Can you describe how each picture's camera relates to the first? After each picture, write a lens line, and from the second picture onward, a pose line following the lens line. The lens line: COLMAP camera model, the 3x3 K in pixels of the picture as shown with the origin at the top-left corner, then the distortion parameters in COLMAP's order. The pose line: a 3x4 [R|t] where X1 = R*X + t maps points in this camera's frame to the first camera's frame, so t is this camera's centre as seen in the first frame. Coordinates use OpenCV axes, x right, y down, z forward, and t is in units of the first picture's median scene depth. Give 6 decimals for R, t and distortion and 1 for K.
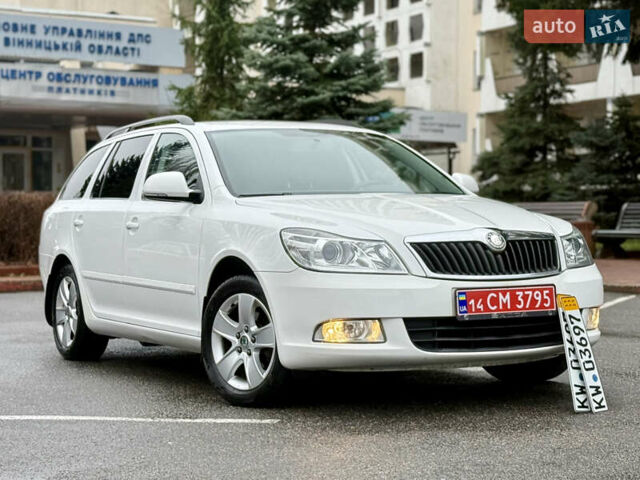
lens RADIAL K [[1357.6, 0, 335.6], [0, 1357.6, 240.4], [0, 0, 1]] dist [0.191023, 0.000000]
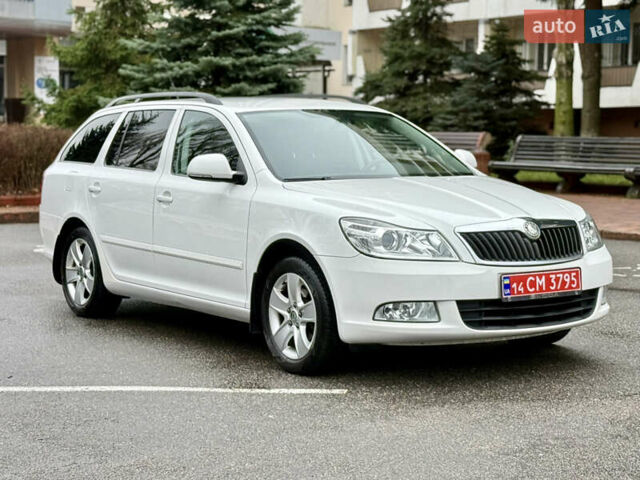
lens RADIAL K [[1357.6, 0, 309.3], [0, 1357.6, 258.3], [0, 0, 1]] dist [0.191023, 0.000000]
pose [[0.995283, -0.000541, 0.097015, -0.173963], [-0.007629, 0.996452, 0.083821, -0.068711], [-0.096716, -0.084165, 0.991747, -0.102427]]
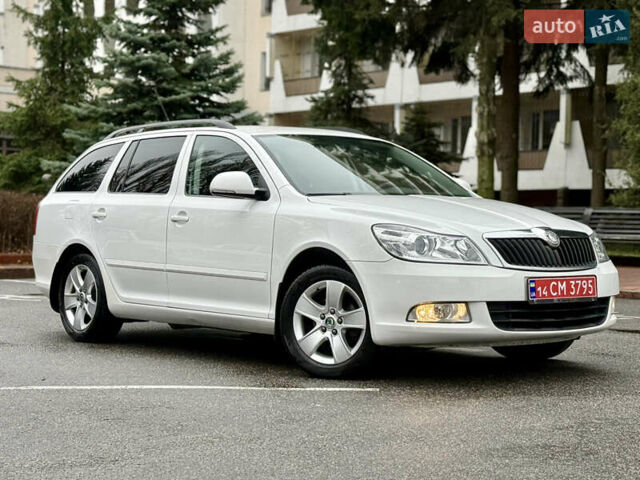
lens RADIAL K [[1357.6, 0, 324.7], [0, 1357.6, 246.9], [0, 0, 1]] dist [0.191023, 0.000000]
pose [[0.982935, 0.014710, 0.183365, -0.293619], [-0.016092, 0.999852, 0.006049, 0.004275], [-0.183249, -0.008896, 0.983026, -0.131796]]
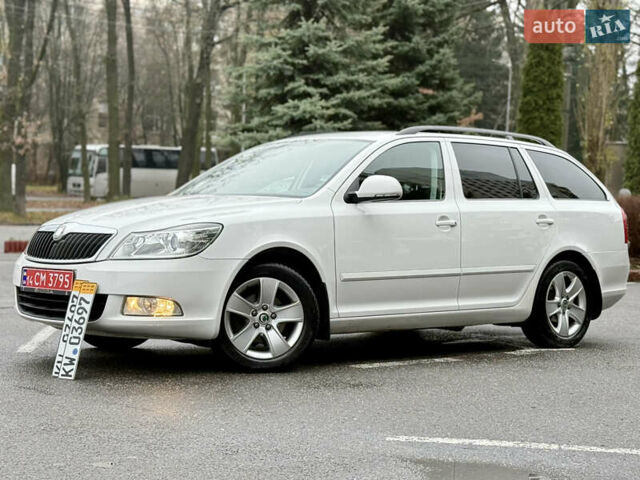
lens RADIAL K [[1357.6, 0, 333.3], [0, 1357.6, 260.9], [0, 0, 1]] dist [0.191023, 0.000000]
pose [[0.242878, 0.050193, -0.968757, 1.385469], [-0.037199, 0.998408, 0.042403, -0.035383], [0.969343, 0.025738, 0.244358, 0.933328]]
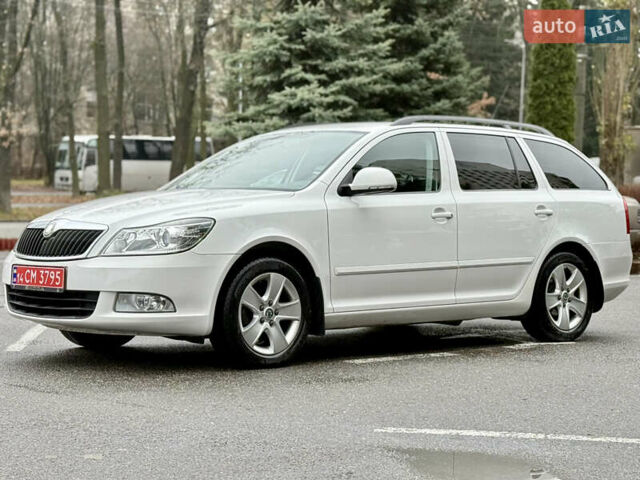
lens RADIAL K [[1485.8, 0, 318.6], [0, 1485.8, 244.8], [0, 0, 1]] dist [0.181912, 0.000000]
pose [[0.226778, 0.039098, -0.973162, 1.506523], [-0.024203, 0.999112, 0.034500, -0.038772], [0.973646, 0.015730, 0.227522, 0.923994]]
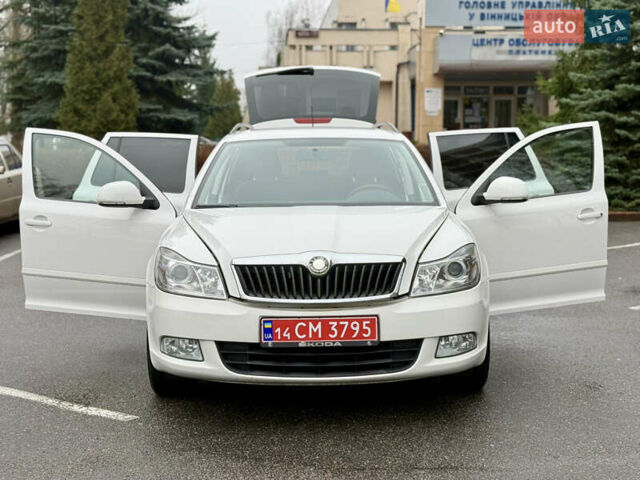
lens RADIAL K [[1017.8, 0, 322.5], [0, 1017.8, 243.2], [0, 0, 1]] dist [0.055471, 0.000000]
pose [[0.884821, 0.046547, -0.463600, 0.475488], [-0.005409, 0.995957, 0.089673, -0.089137], [0.465899, -0.076837, 0.881495, 0.320358]]
